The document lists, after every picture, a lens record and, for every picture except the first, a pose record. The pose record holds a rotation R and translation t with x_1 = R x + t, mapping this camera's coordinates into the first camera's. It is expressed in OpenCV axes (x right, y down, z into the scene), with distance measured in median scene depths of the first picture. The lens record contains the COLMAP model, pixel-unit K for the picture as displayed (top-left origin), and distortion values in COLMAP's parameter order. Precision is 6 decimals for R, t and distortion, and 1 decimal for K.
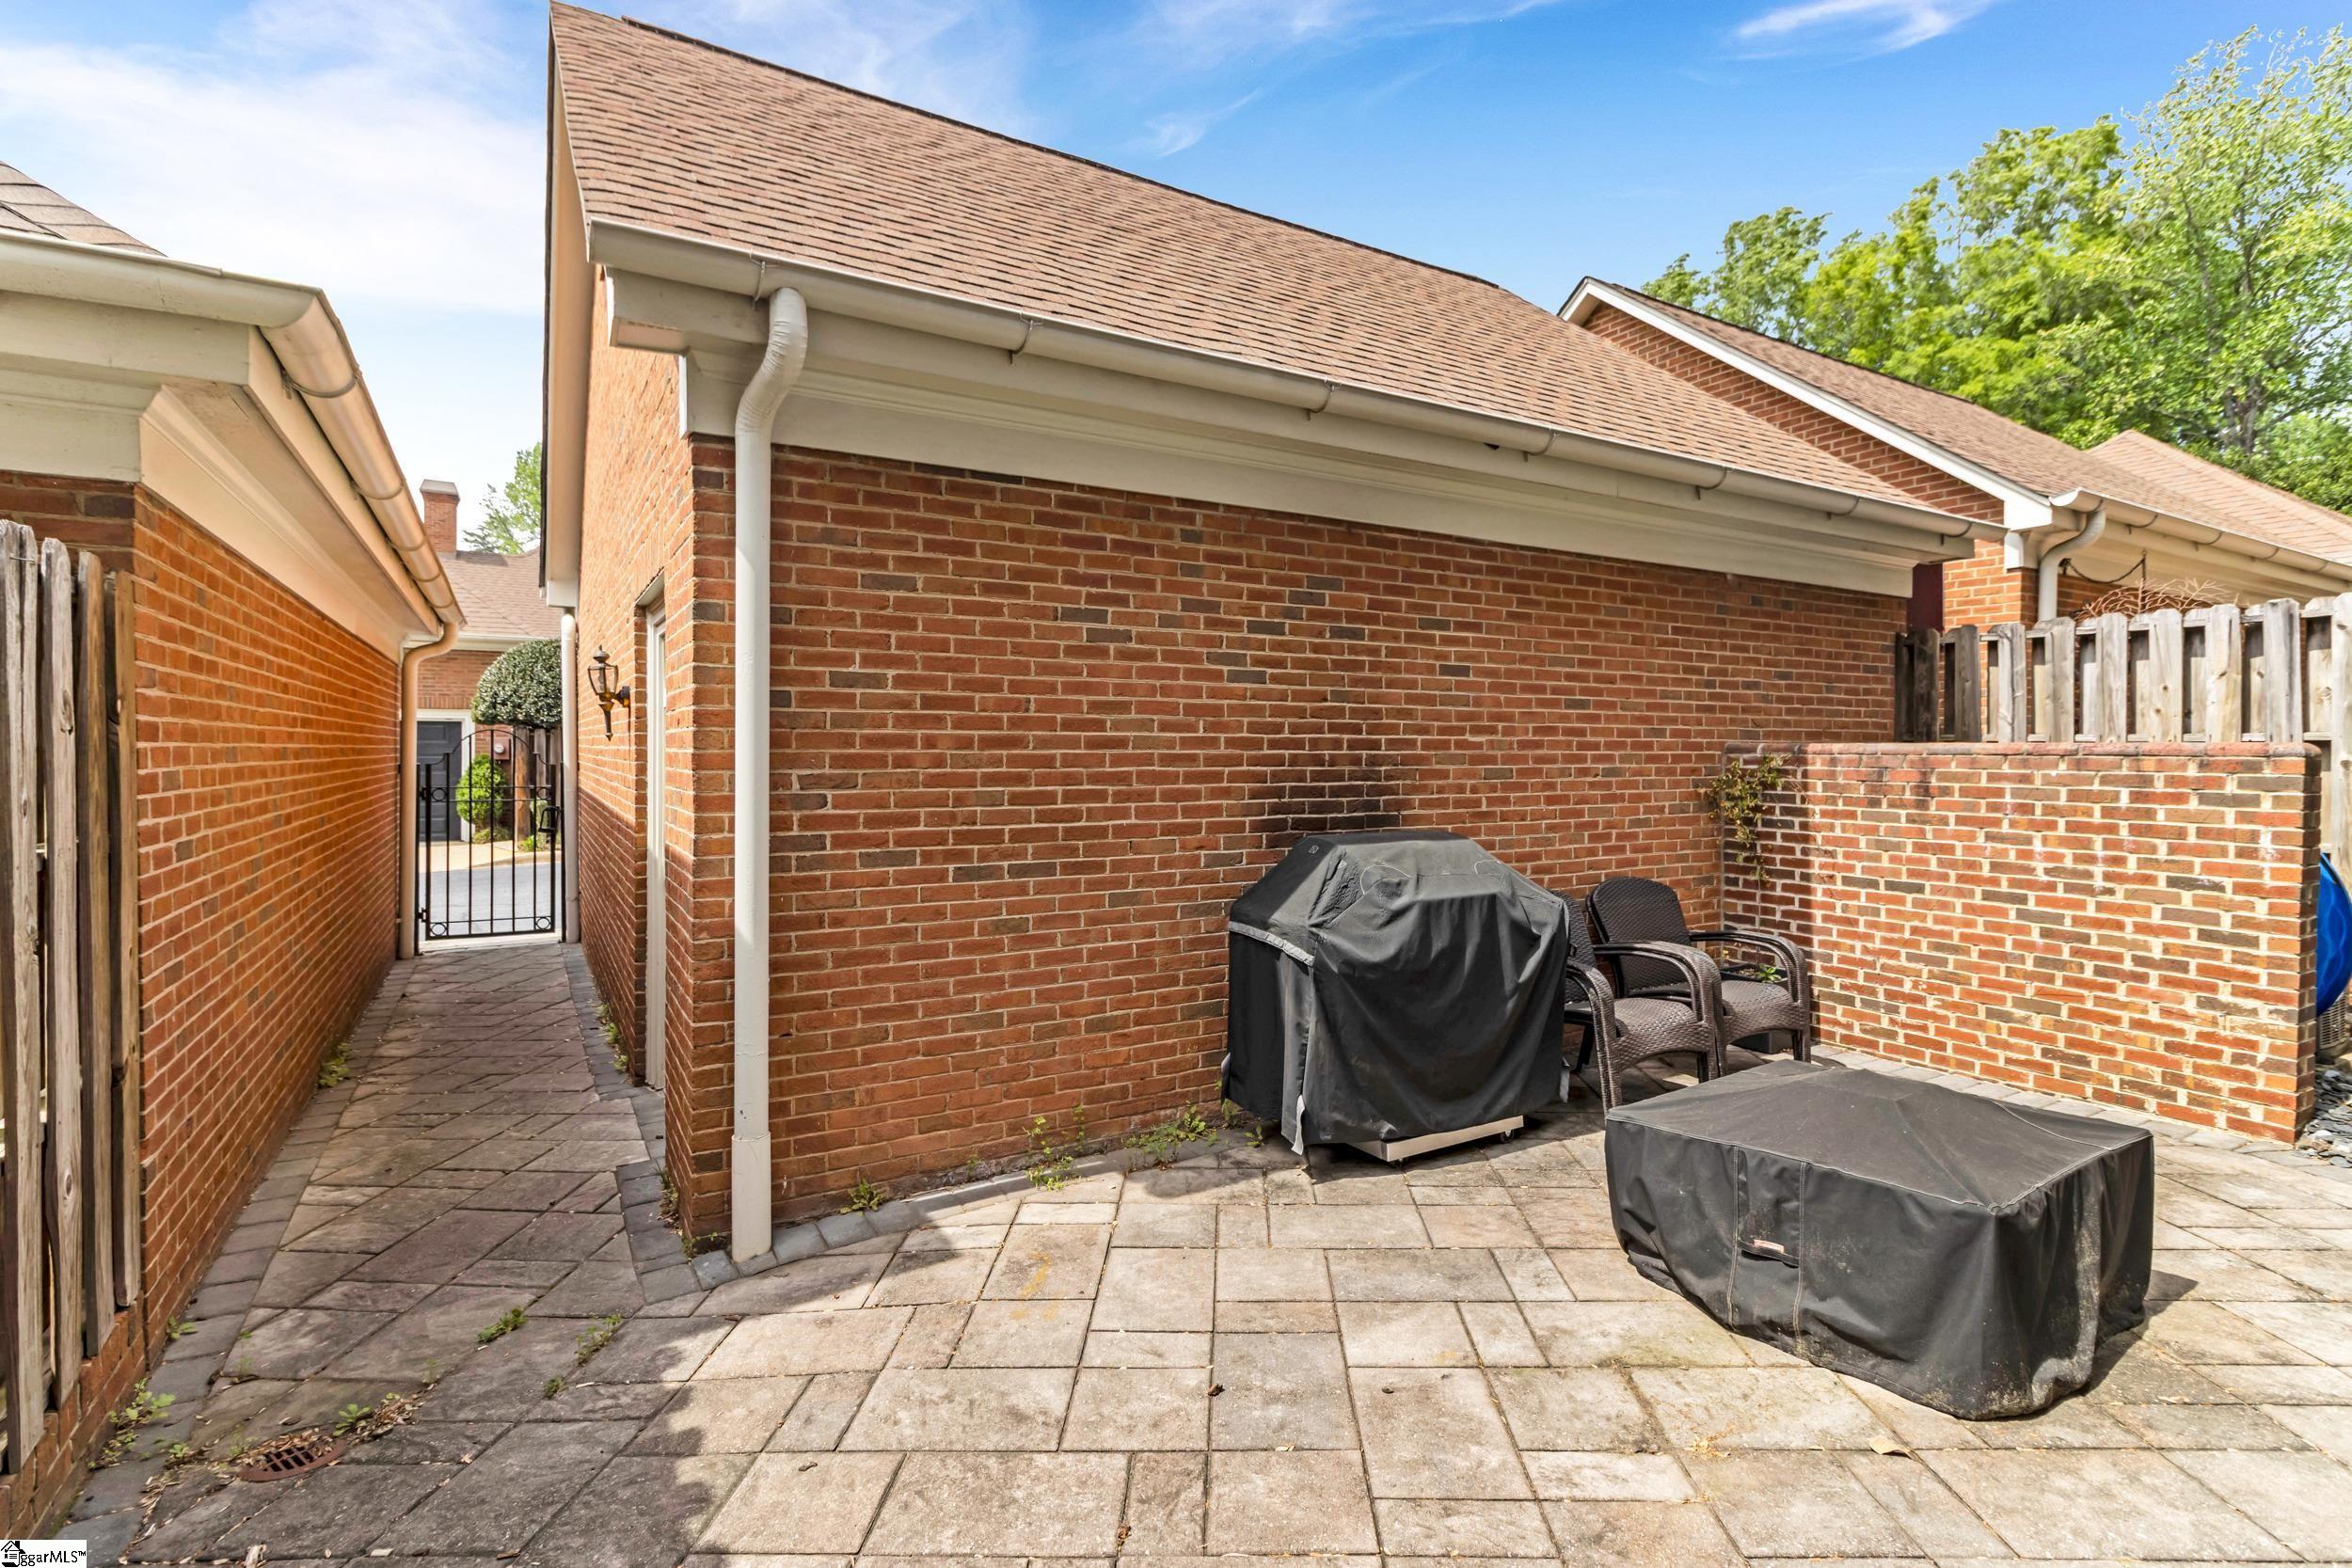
lens RADIAL K [[1120.7, 0, 1176.0], [0, 1120.7, 784.0], [0, 0, 1]] dist [0.003287, 0.000488]
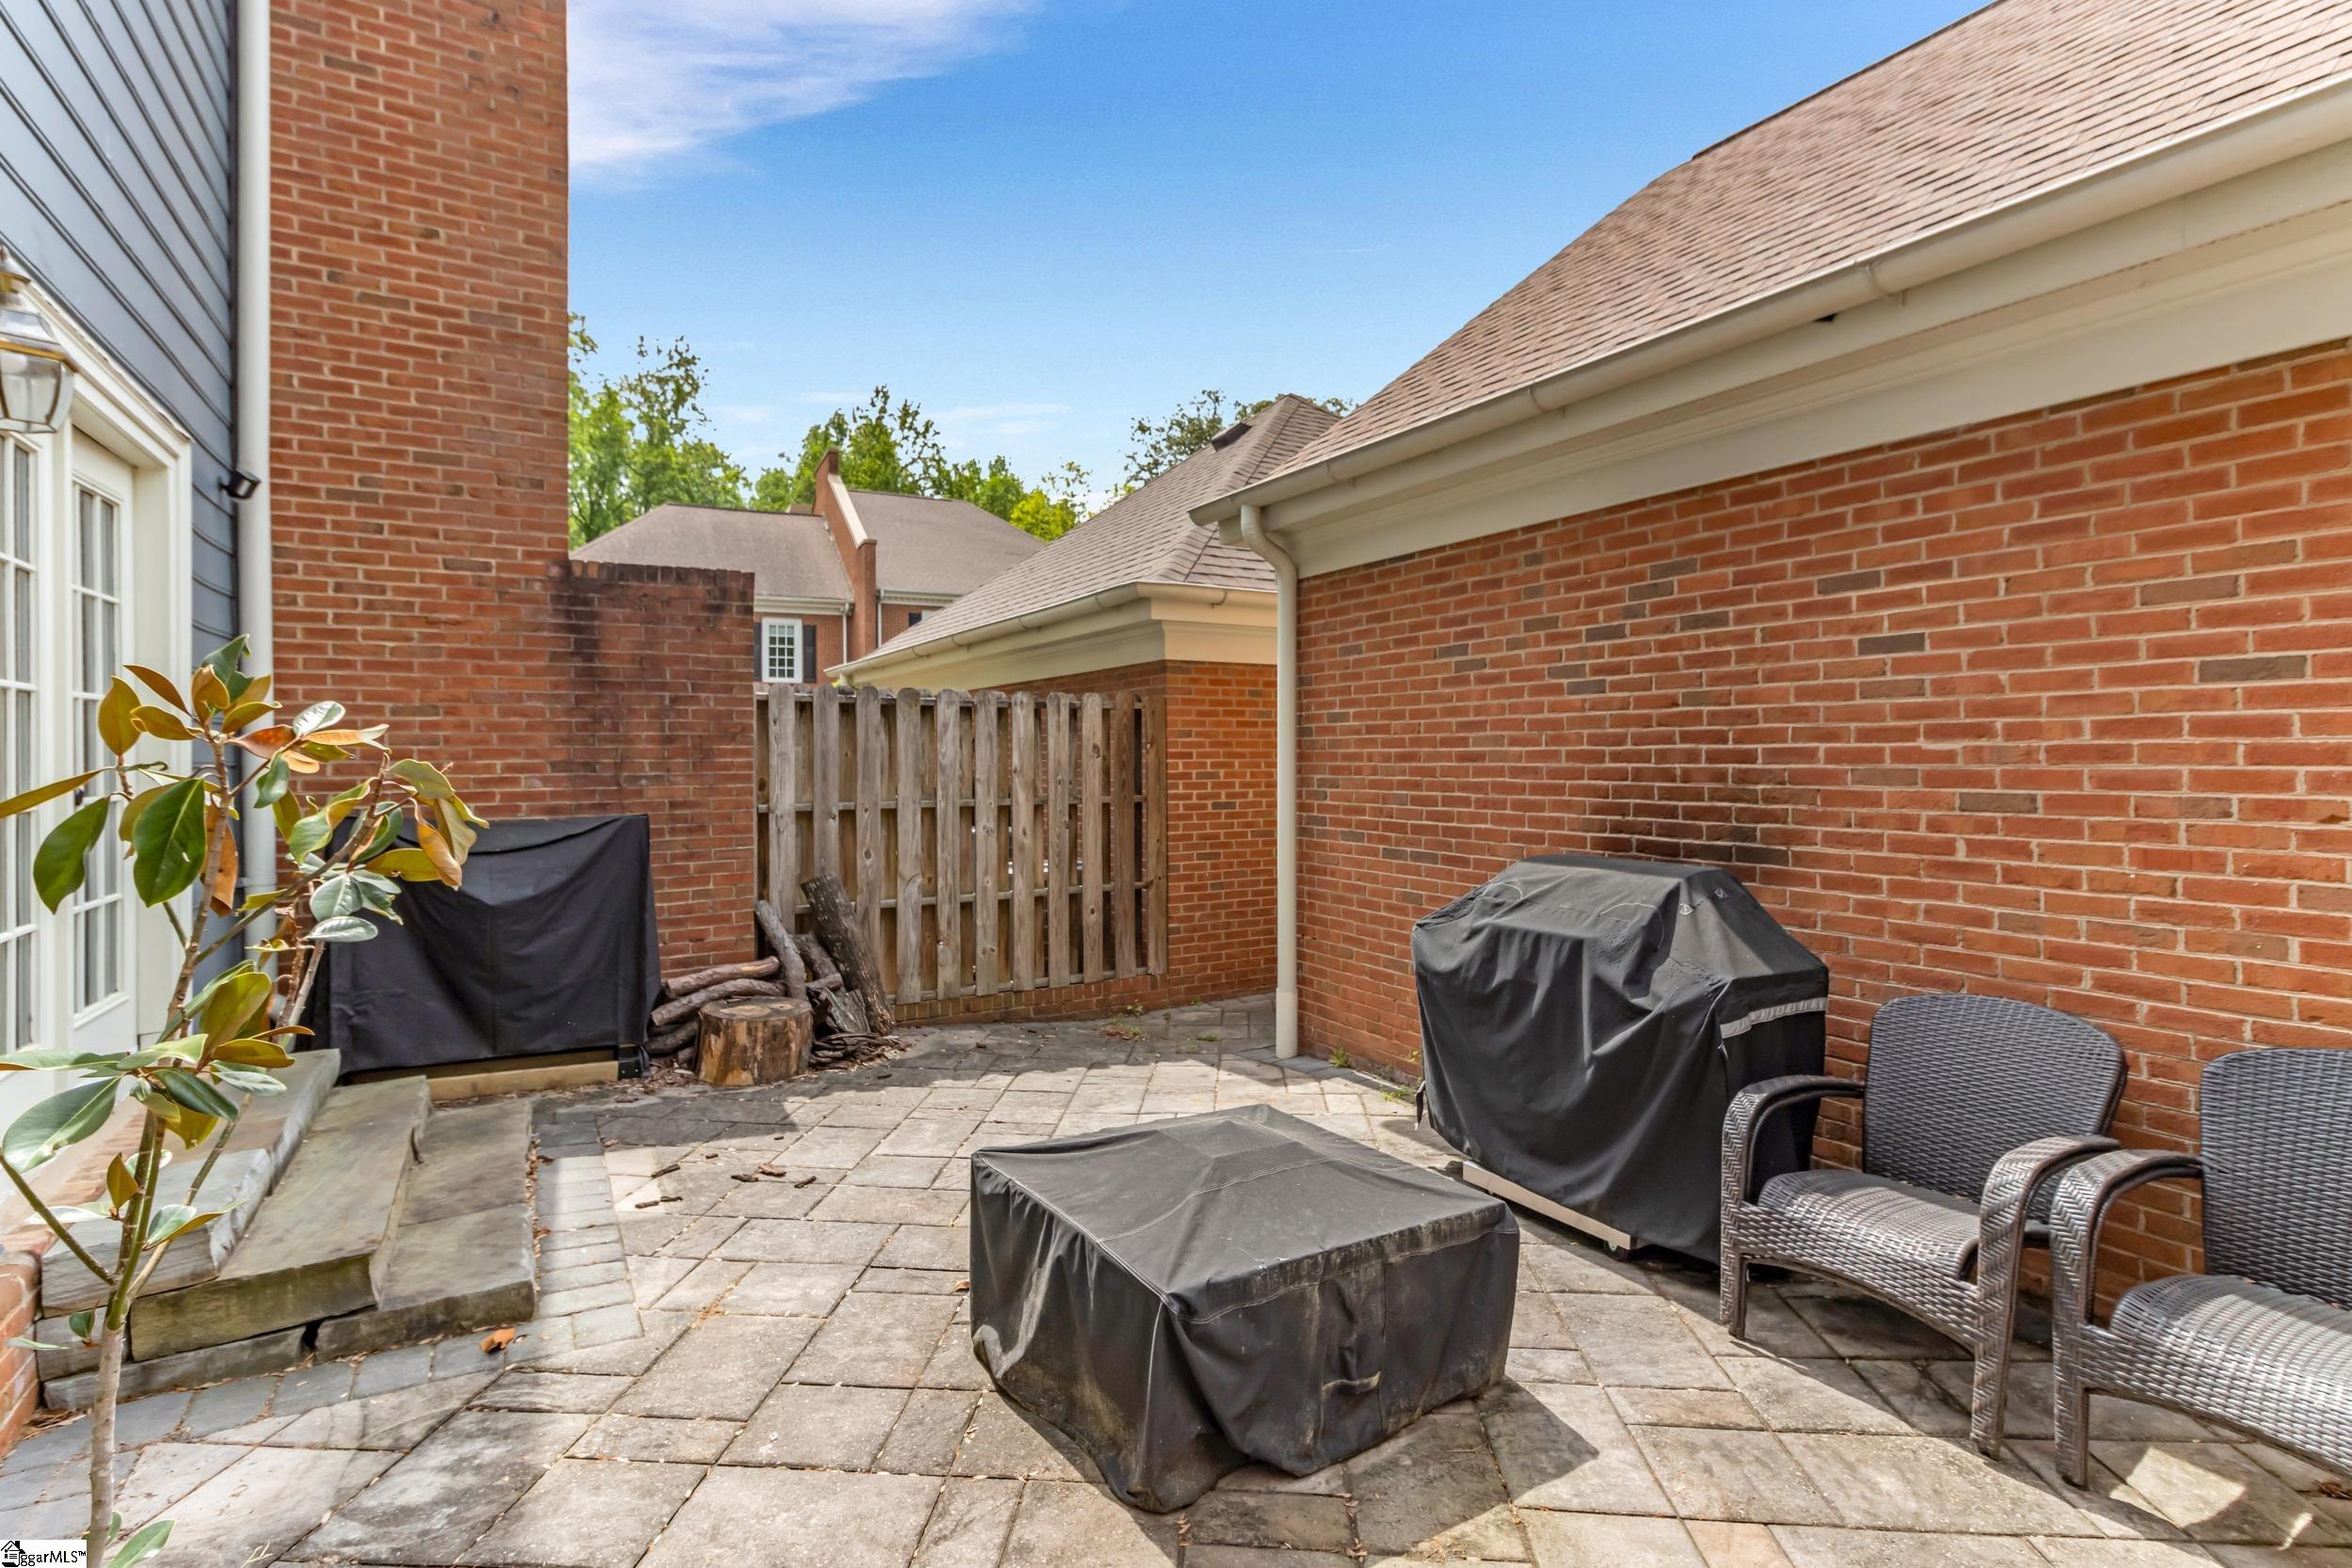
lens RADIAL K [[1120.7, 0, 1176.0], [0, 1120.7, 784.0], [0, 0, 1]] dist [0.003287, 0.000488]
pose [[-0.006815, 0.021498, -0.999746, 1.048308], [-0.026766, 0.999407, 0.021673, -0.024196], [0.999618, 0.026907, -0.006236, 0.663221]]
